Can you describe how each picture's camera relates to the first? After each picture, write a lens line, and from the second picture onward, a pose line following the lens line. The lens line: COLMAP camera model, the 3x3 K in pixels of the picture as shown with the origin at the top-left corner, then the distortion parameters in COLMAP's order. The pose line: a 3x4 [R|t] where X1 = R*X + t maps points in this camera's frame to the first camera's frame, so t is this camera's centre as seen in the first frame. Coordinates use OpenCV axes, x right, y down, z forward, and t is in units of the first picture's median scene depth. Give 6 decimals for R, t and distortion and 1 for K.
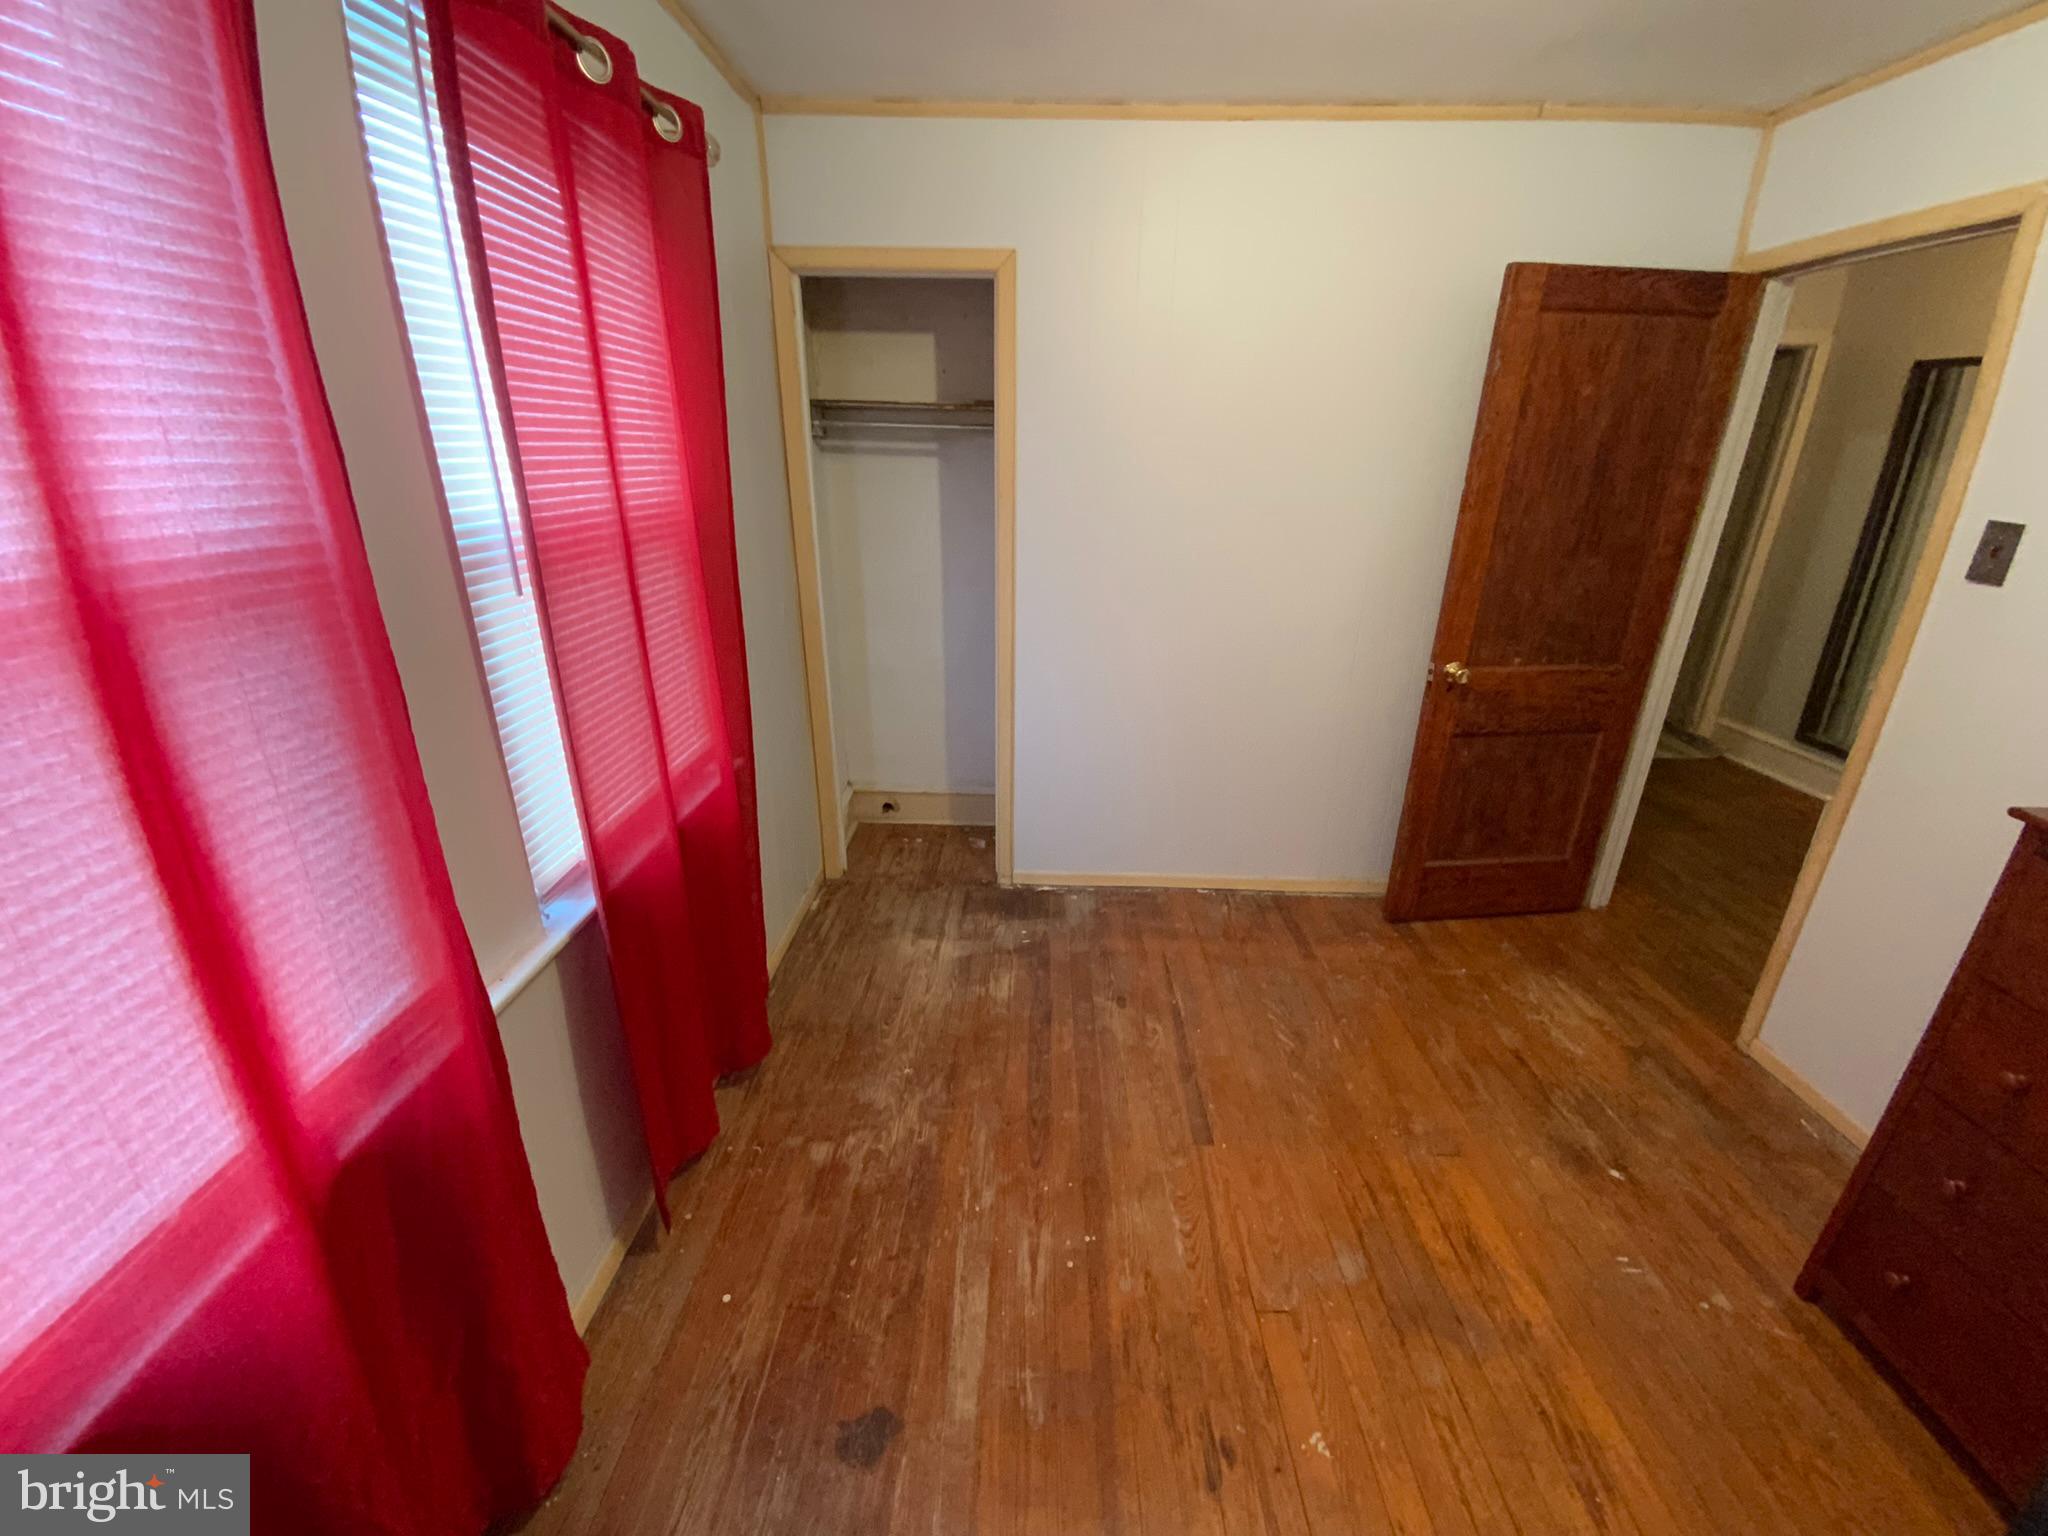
lens RADIAL K [[827.6, 0, 1025.7], [0, 827.6, 777.4], [0, 0, 1]] dist [-0.008422, -0.000307]
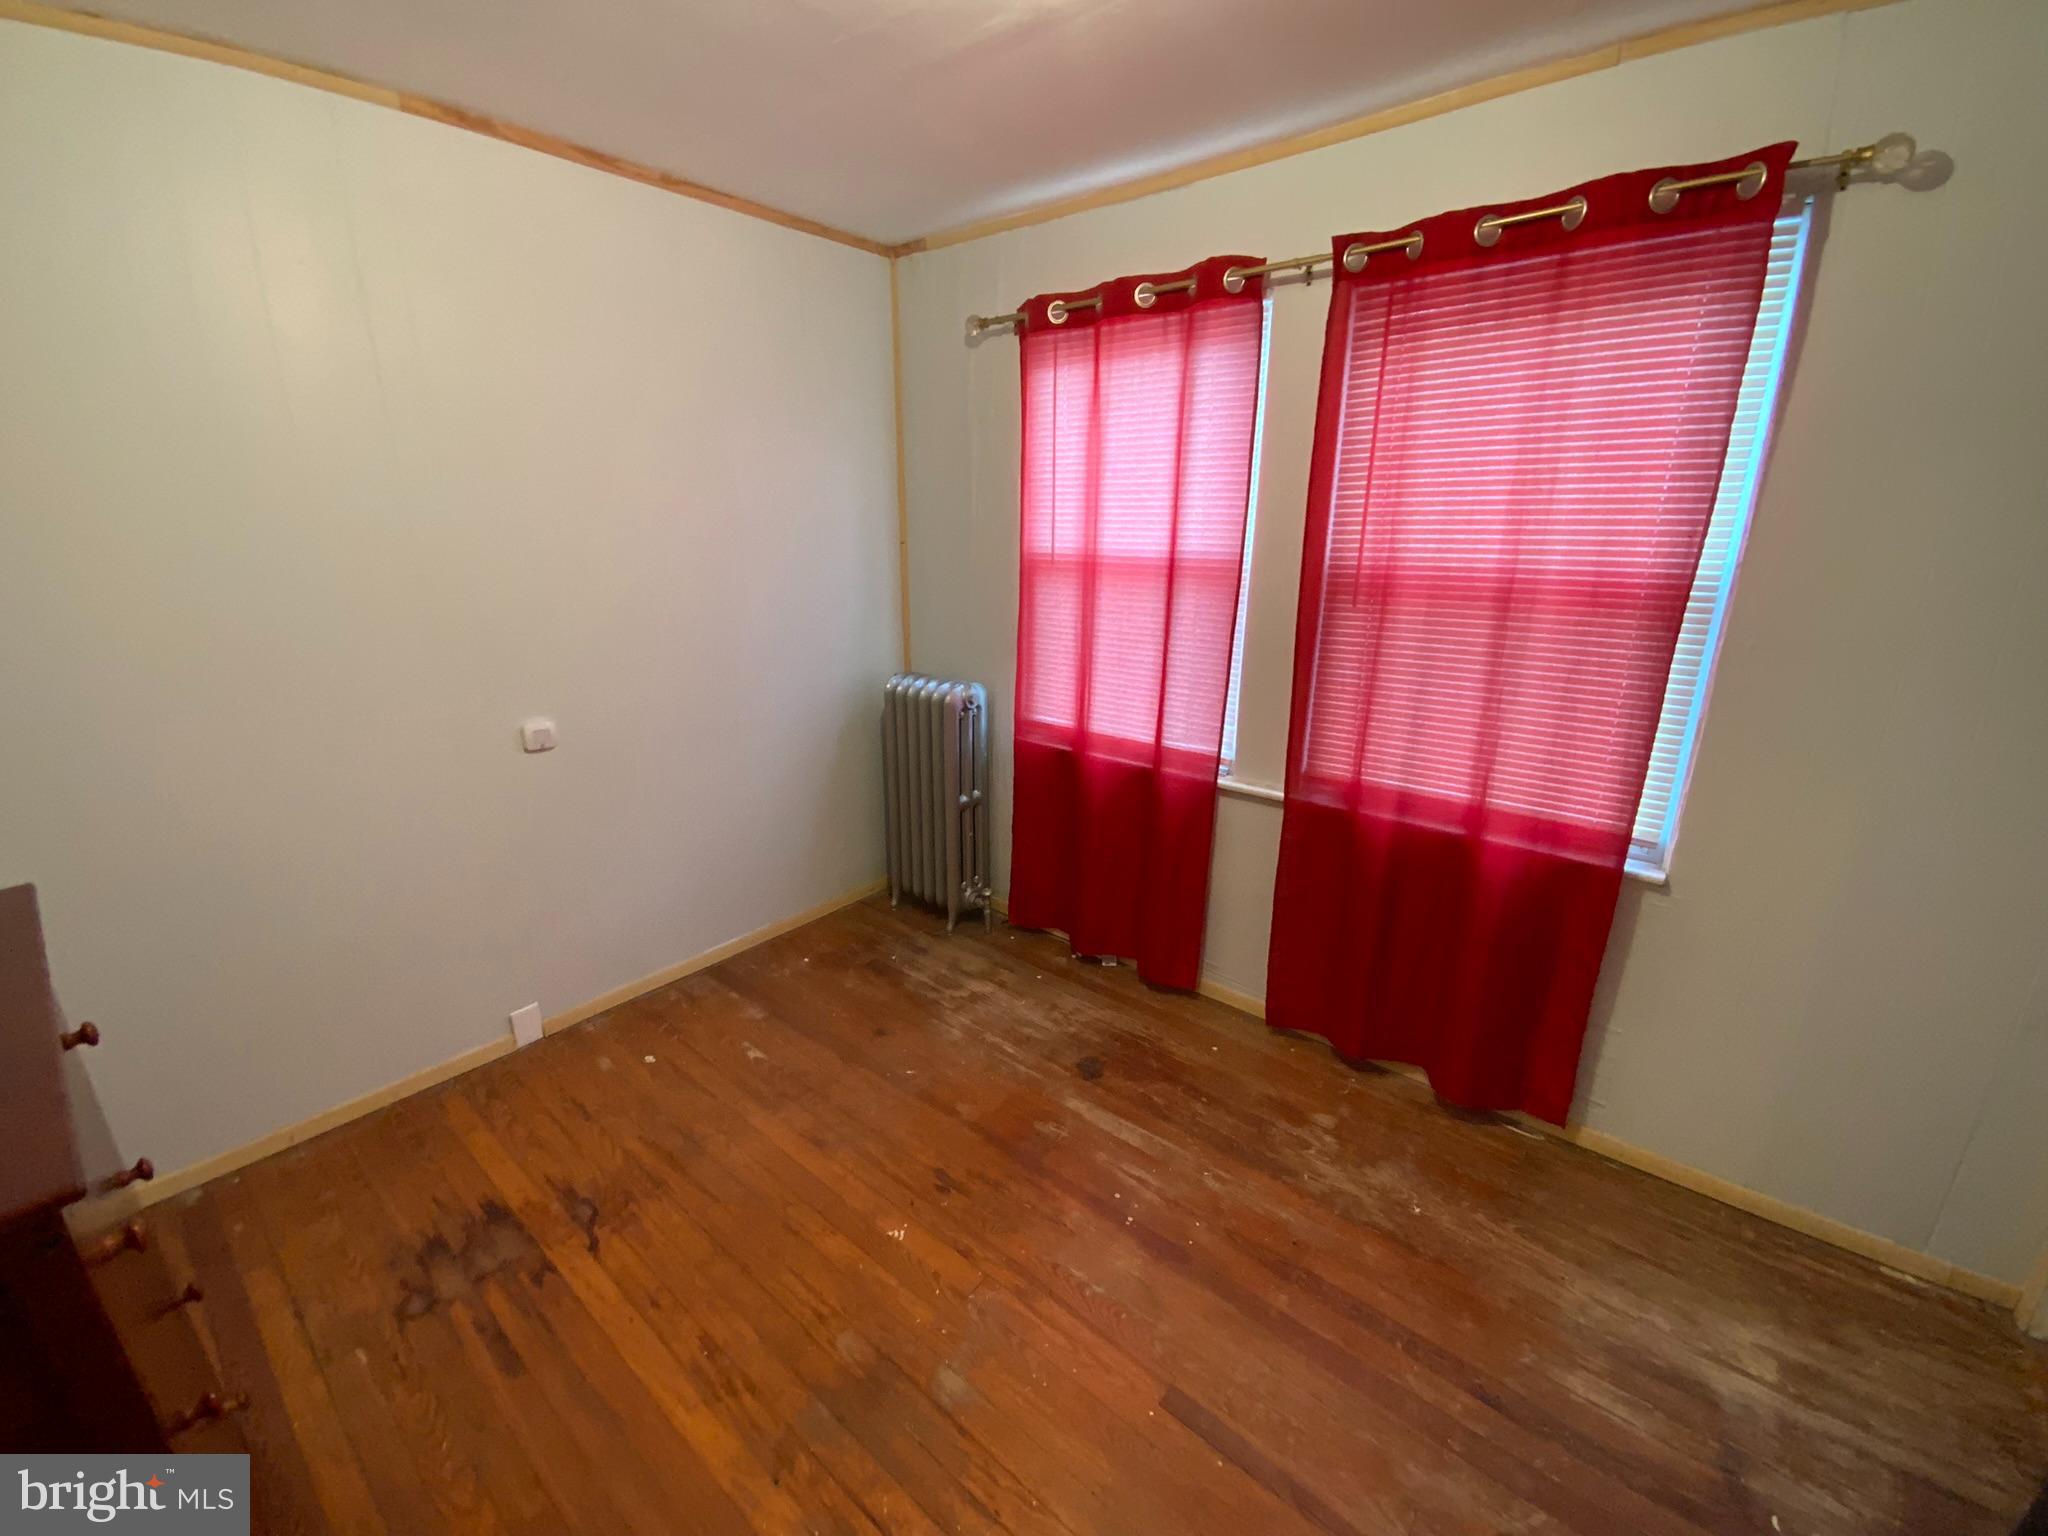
lens RADIAL K [[827.6, 0, 1025.7], [0, 827.6, 777.4], [0, 0, 1]] dist [-0.008422, -0.000307]
pose [[-0.629319, 0.213439, -0.747263, 0.841105], [-0.290988, 0.826882, 0.481241, -0.403900], [0.720614, 0.520299, -0.458264, 1.080830]]
